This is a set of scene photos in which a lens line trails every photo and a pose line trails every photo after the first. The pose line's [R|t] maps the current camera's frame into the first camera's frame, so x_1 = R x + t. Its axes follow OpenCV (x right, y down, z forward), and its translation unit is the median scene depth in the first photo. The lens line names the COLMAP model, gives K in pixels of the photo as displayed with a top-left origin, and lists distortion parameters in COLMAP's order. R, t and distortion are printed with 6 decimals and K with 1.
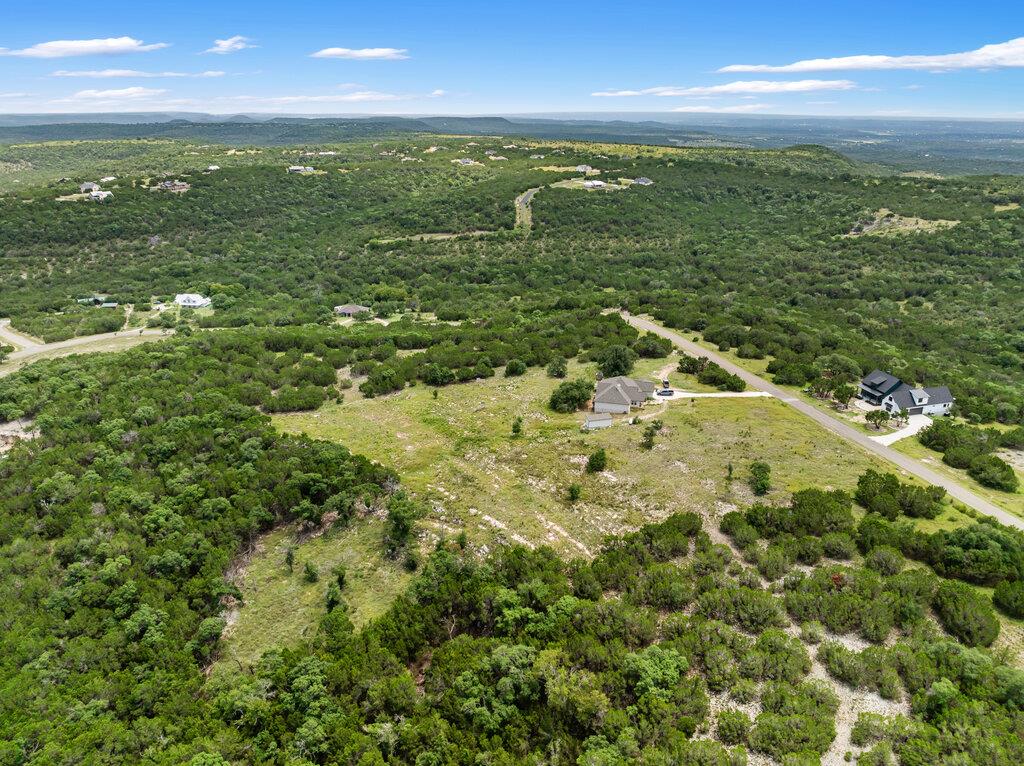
lens RADIAL K [[732.9, 0, 511.8], [0, 732.9, 378.7], [0, 0, 1]] dist [-0.038341, 0.000333]
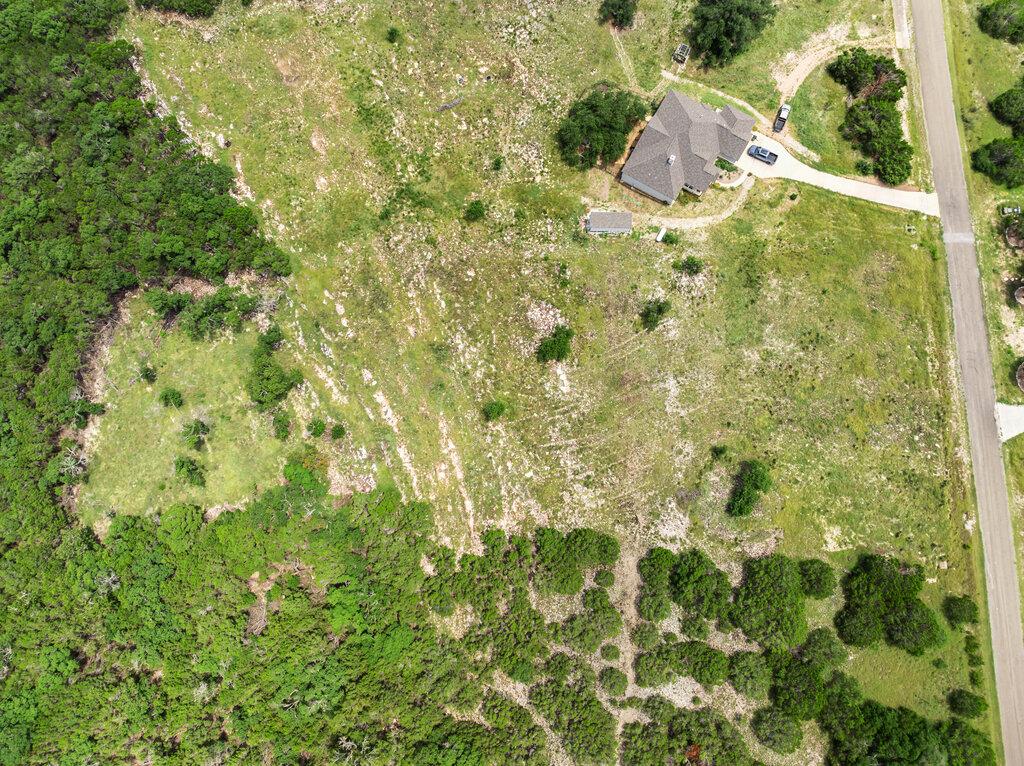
lens RADIAL K [[732.9, 0, 511.8], [0, 732.9, 378.7], [0, 0, 1]] dist [-0.038341, 0.000333]
pose [[0.958996, 0.279365, -0.047777, 0.042530], [-0.100044, 0.491391, 0.865174, -0.162373], [0.265176, -0.824918, 0.499191, 0.225975]]
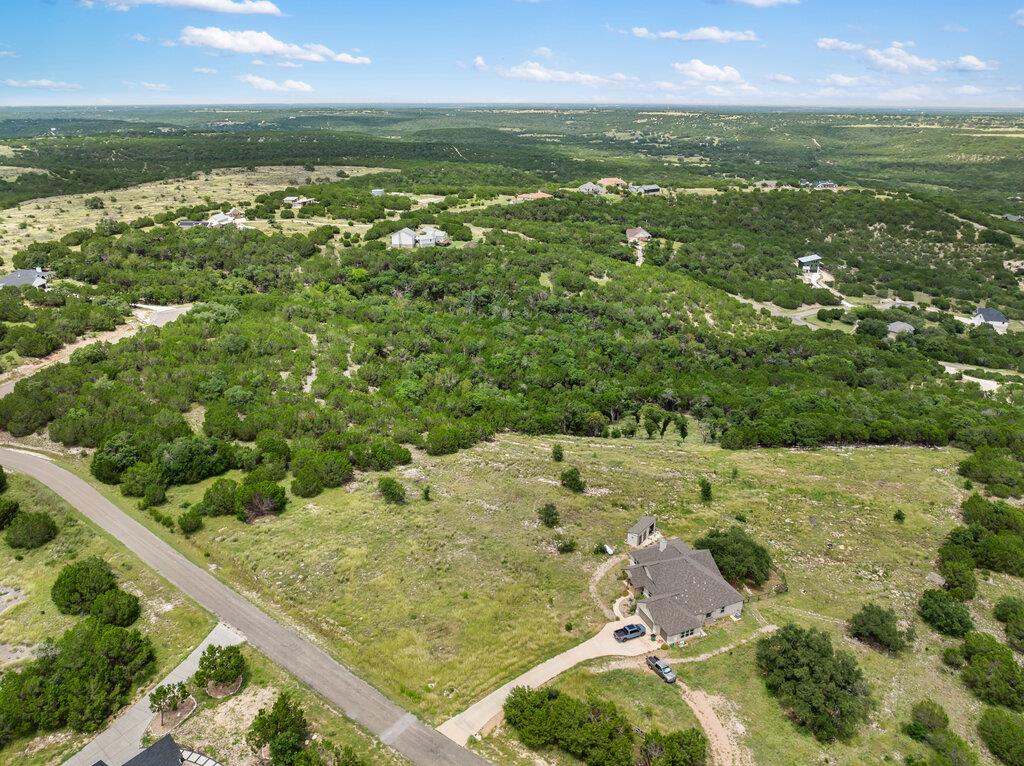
lens RADIAL K [[728.7, 0, 514.1], [0, 728.7, 362.8], [0, 0, 1]] dist [-0.039850, 0.003279]
pose [[-0.807606, 0.193765, -0.556980, 0.224420], [-0.211735, 0.786229, 0.580528, -0.172433], [0.550400, 0.586770, -0.593937, 0.500448]]
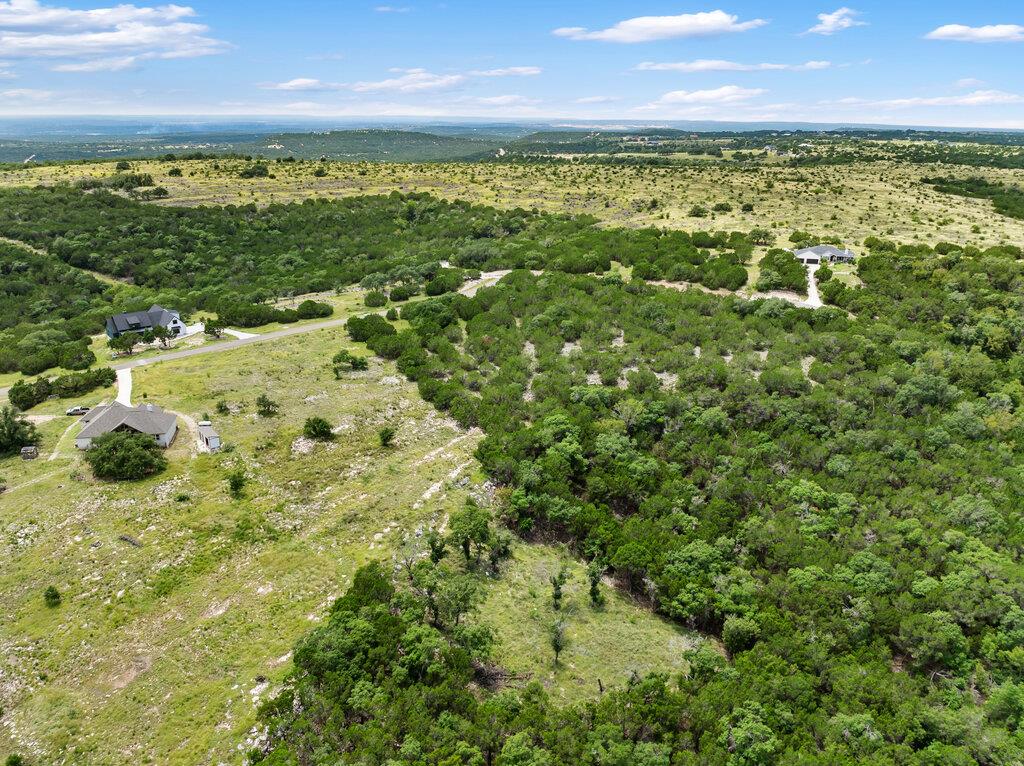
lens RADIAL K [[748.8, 0, 512.0], [0, 748.8, 383.0], [0, 0, 1]] dist [-0.037969, 0.004445]
pose [[-0.400412, -0.321422, 0.858113, -0.269533], [0.305357, 0.836133, 0.455674, -0.101442], [-0.863960, 0.444488, -0.236650, 0.356109]]
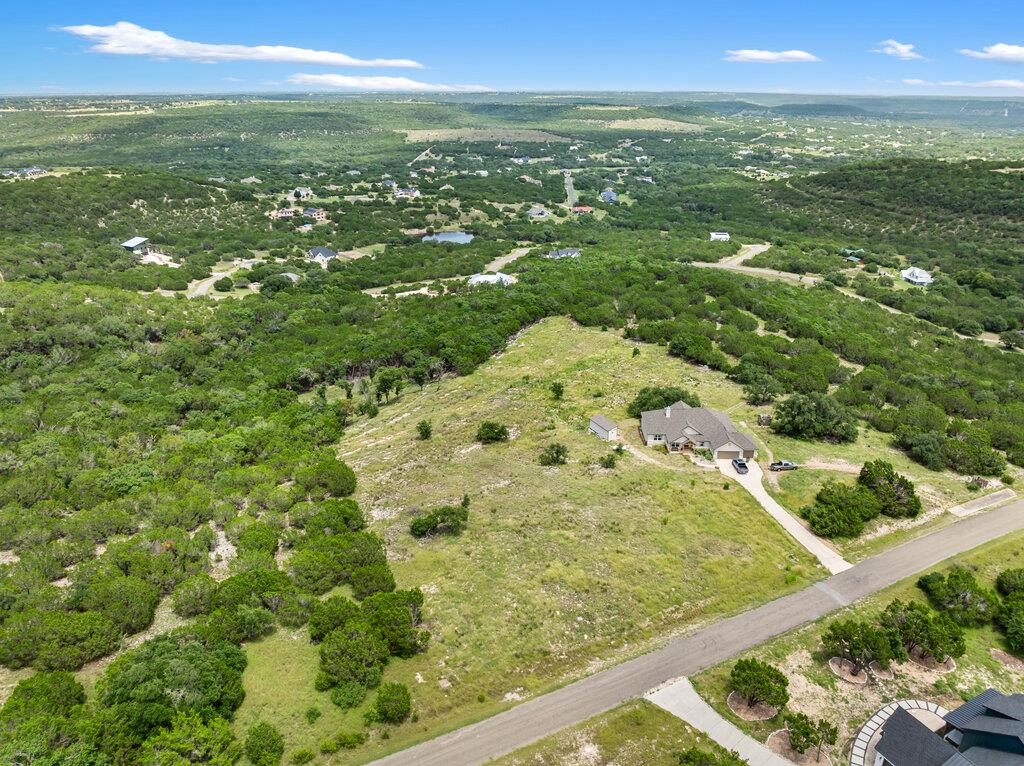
lens RADIAL K [[725.6, 0, 512.0], [0, 725.6, 383.0], [0, 0, 1]] dist [-0.033694, -0.003407]
pose [[0.195111, 0.368105, -0.909082, 0.307531], [-0.342472, 0.894122, 0.288545, -0.067186], [0.919045, 0.255037, 0.300519, 0.272863]]
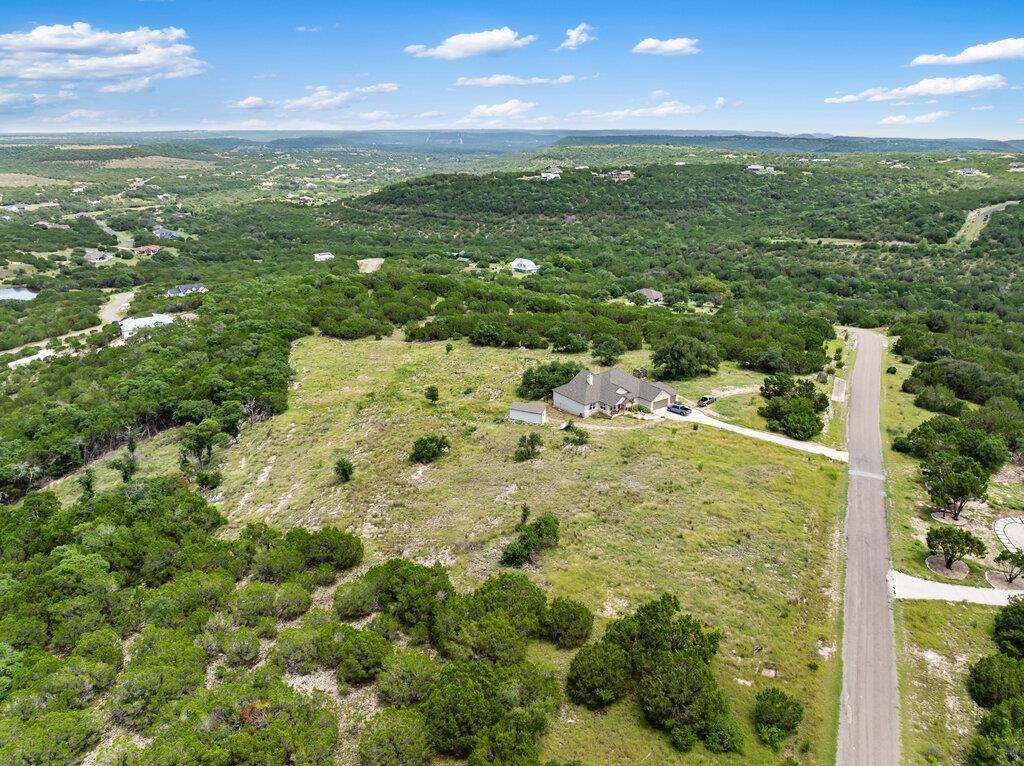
lens RADIAL K [[728.0, 0, 512.0], [0, 728.0, 383.0], [0, 0, 1]] dist [-0.037829, 0.002058]
pose [[0.751893, 0.216605, -0.622687, 0.216227], [-0.227959, 0.971648, 0.062733, -0.004490], [0.618621, 0.094778, 0.779952, 0.178493]]
